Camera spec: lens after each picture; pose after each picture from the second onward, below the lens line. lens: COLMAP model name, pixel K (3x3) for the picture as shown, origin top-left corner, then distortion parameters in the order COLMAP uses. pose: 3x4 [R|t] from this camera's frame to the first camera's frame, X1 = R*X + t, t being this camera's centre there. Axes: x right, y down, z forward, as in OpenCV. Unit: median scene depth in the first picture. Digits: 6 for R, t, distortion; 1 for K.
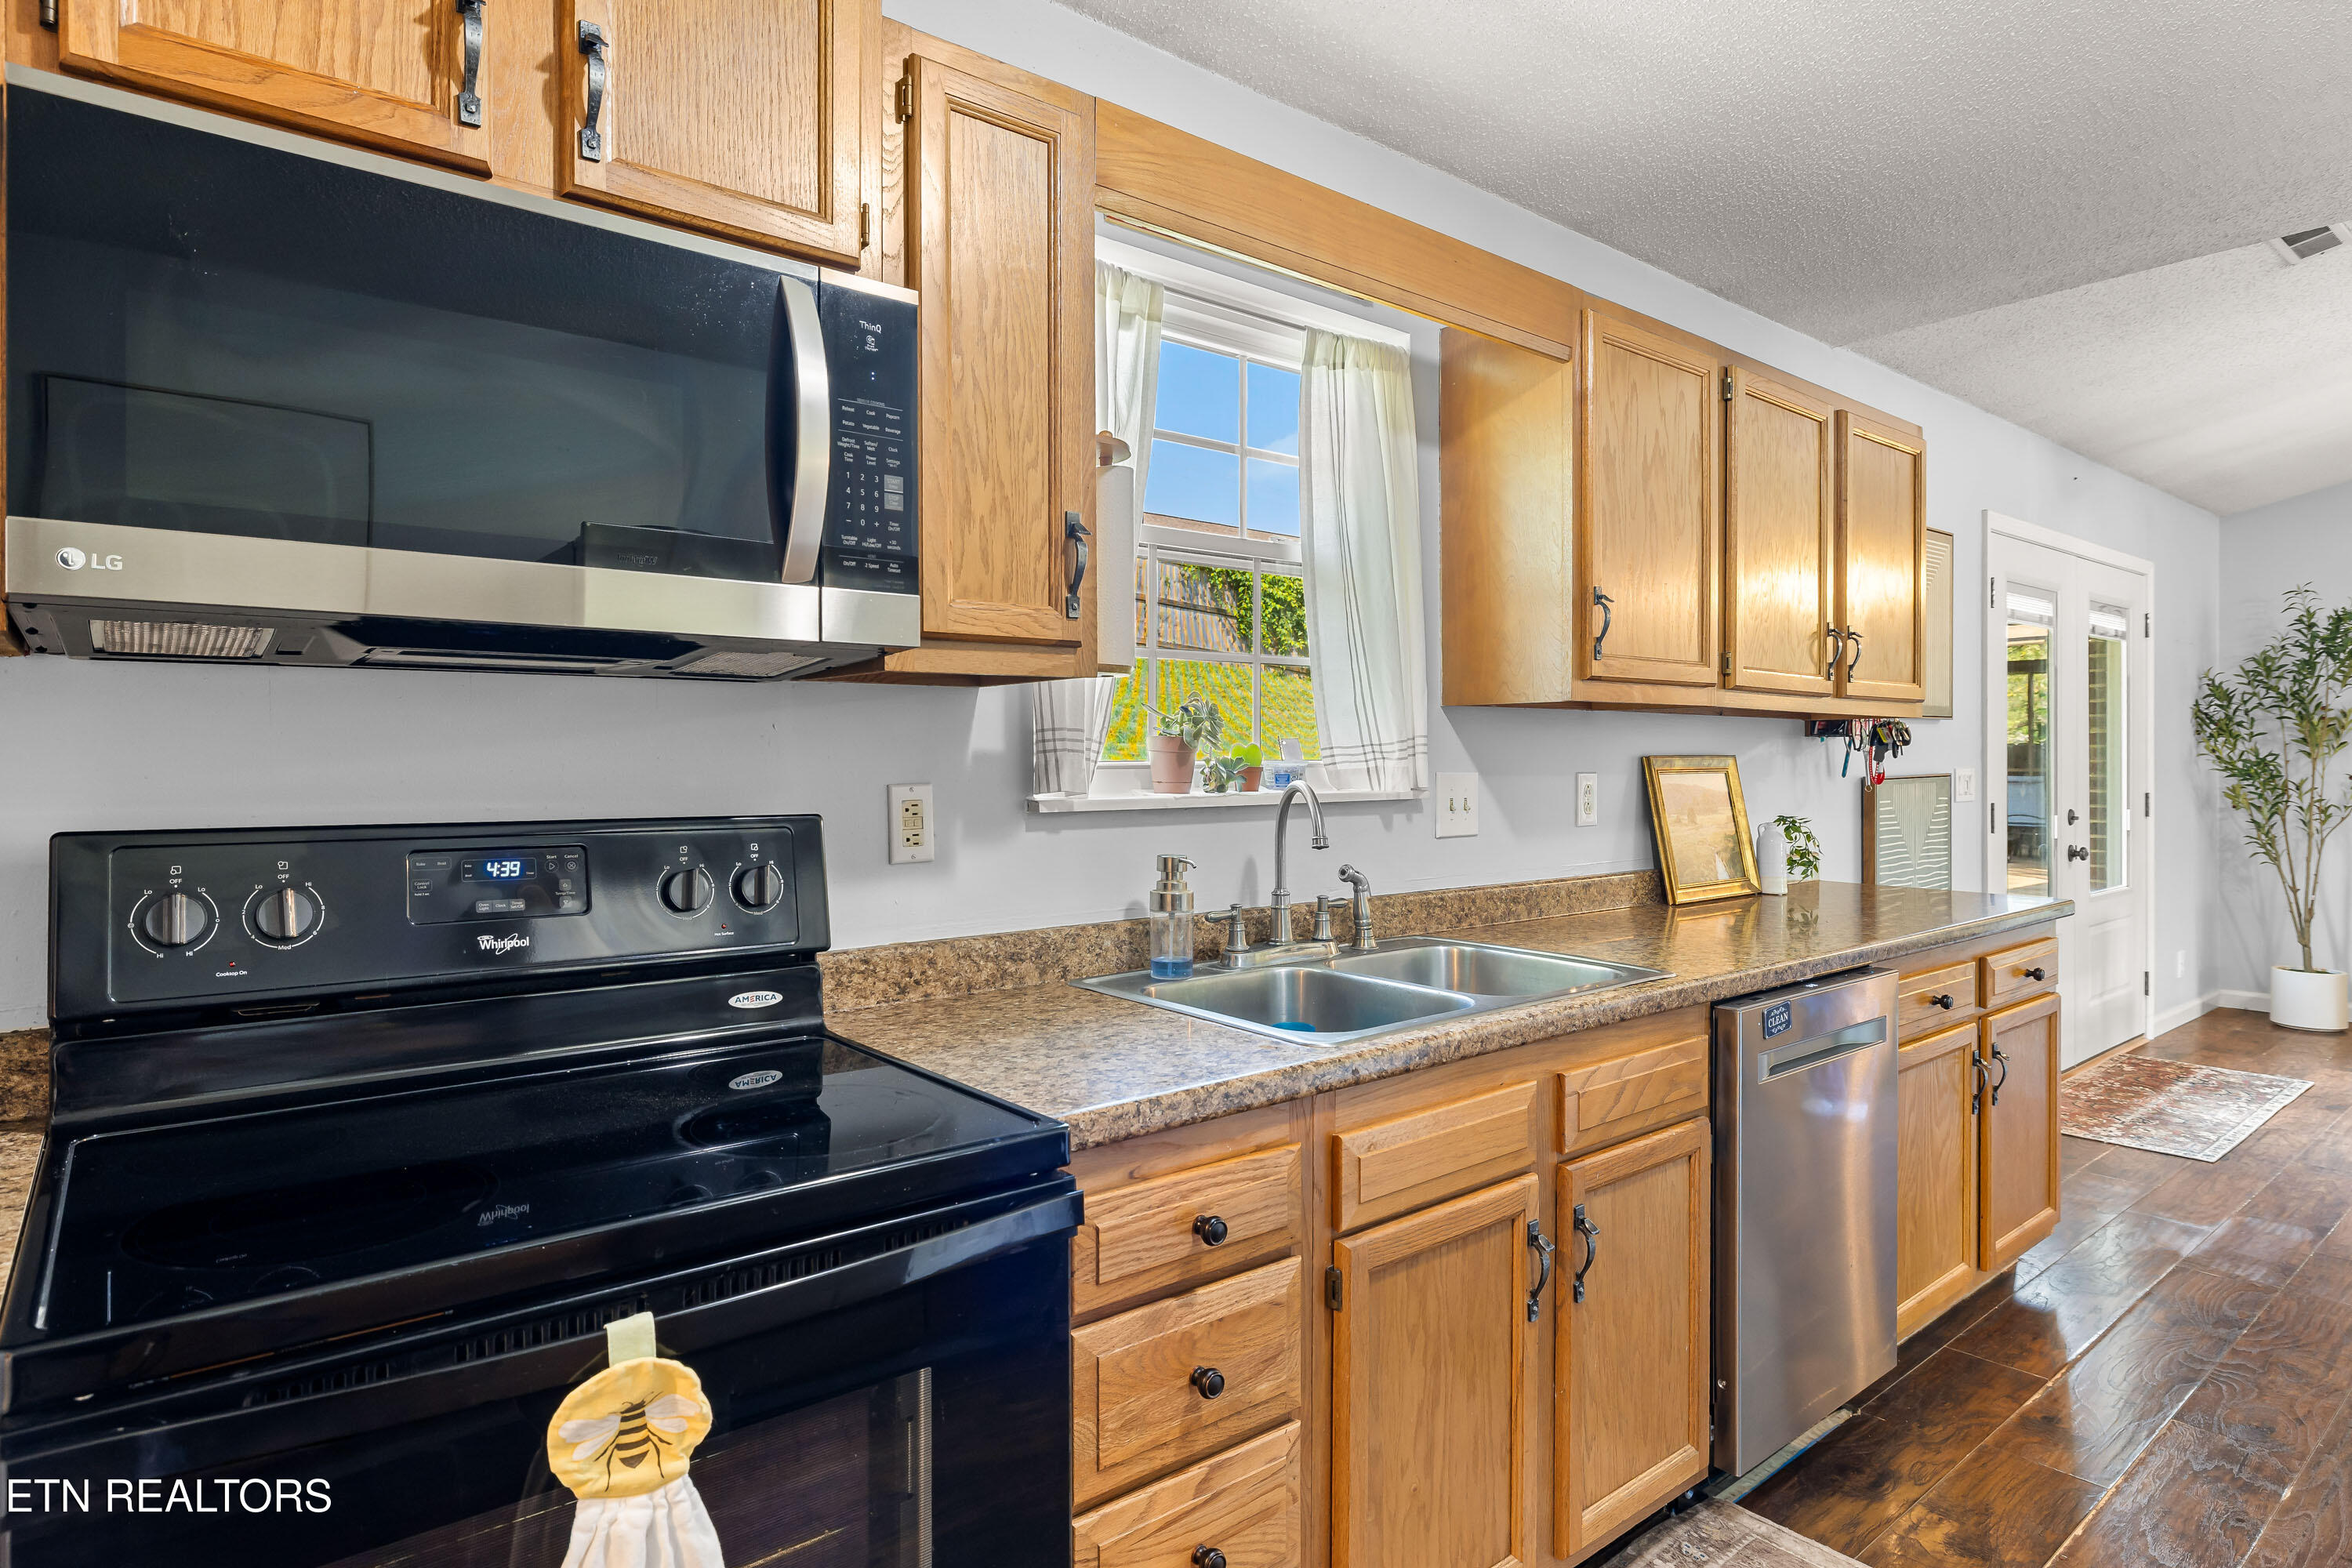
lens RADIAL K [[1271.2, 0, 1167.0], [0, 1271.2, 773.8], [0, 0, 1]] dist [-0.002062, 0.002086]
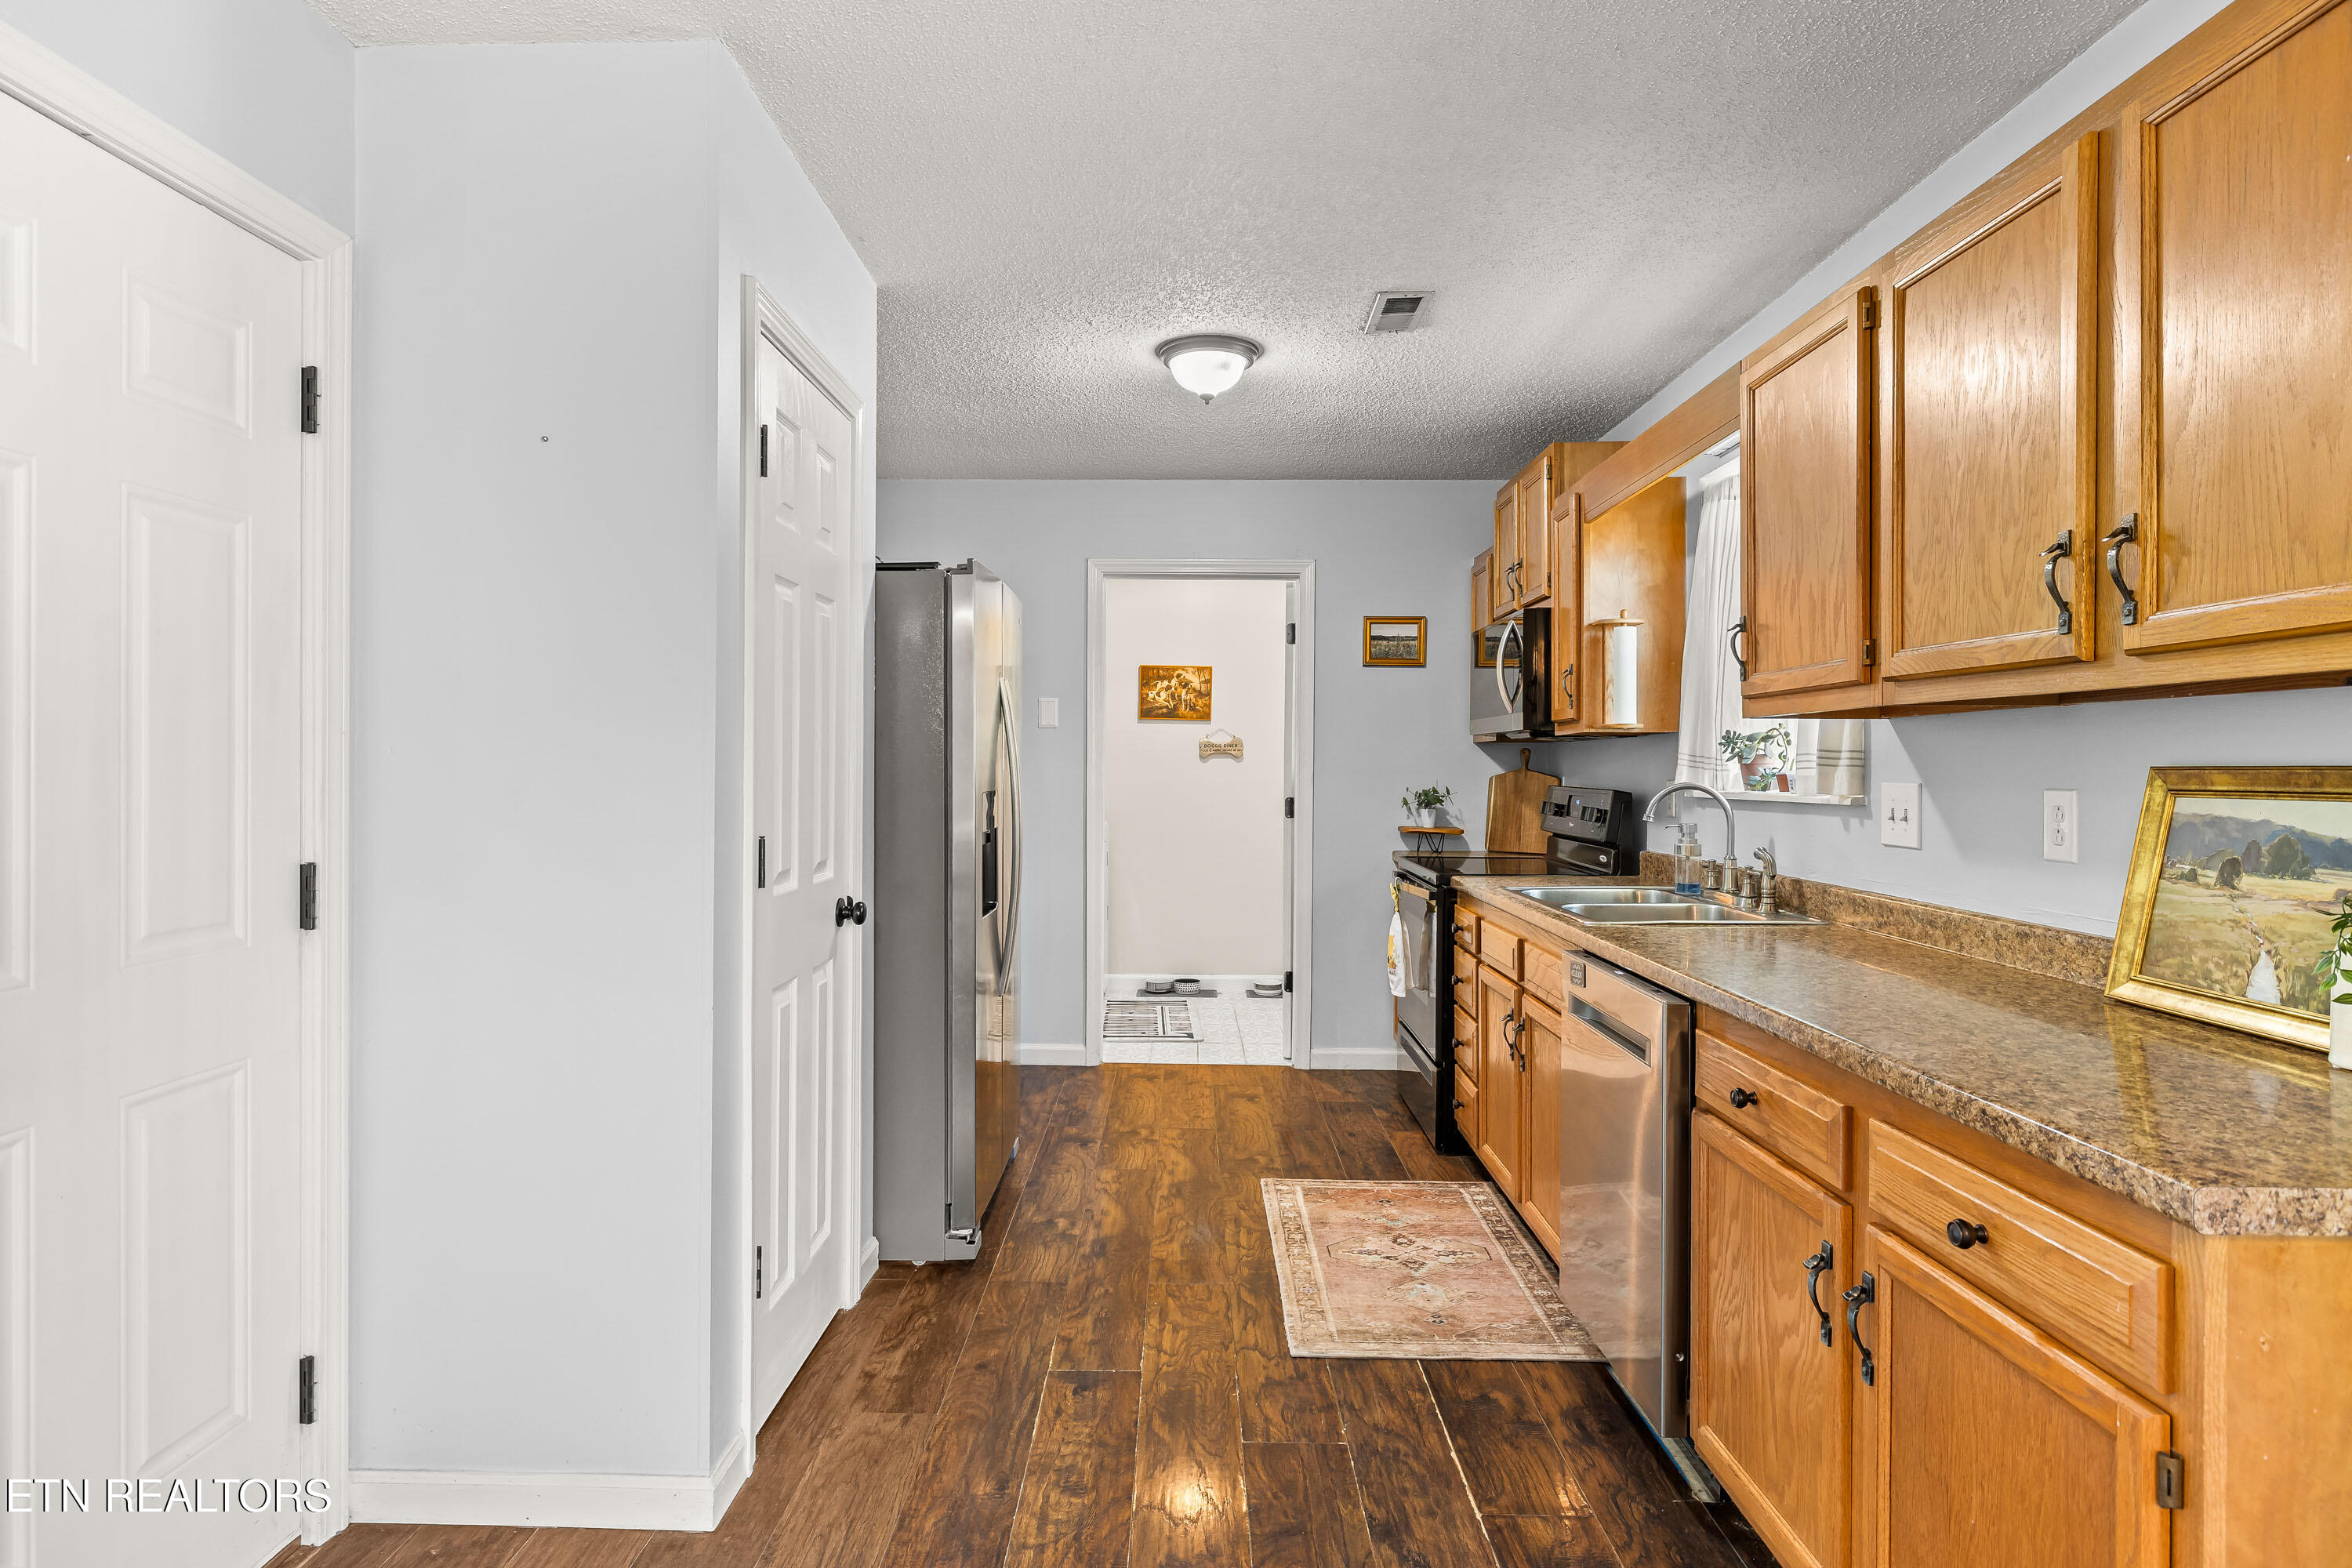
lens RADIAL K [[1271.2, 0, 1129.9], [0, 1271.2, 765.3], [0, 0, 1]] dist [-0.002062, 0.002086]
pose [[-0.666457, 0.000521, -0.745543, 1.586827], [-0.007882, 0.999939, 0.007745, -0.020889], [0.745501, 0.011039, -0.666413, 1.387183]]
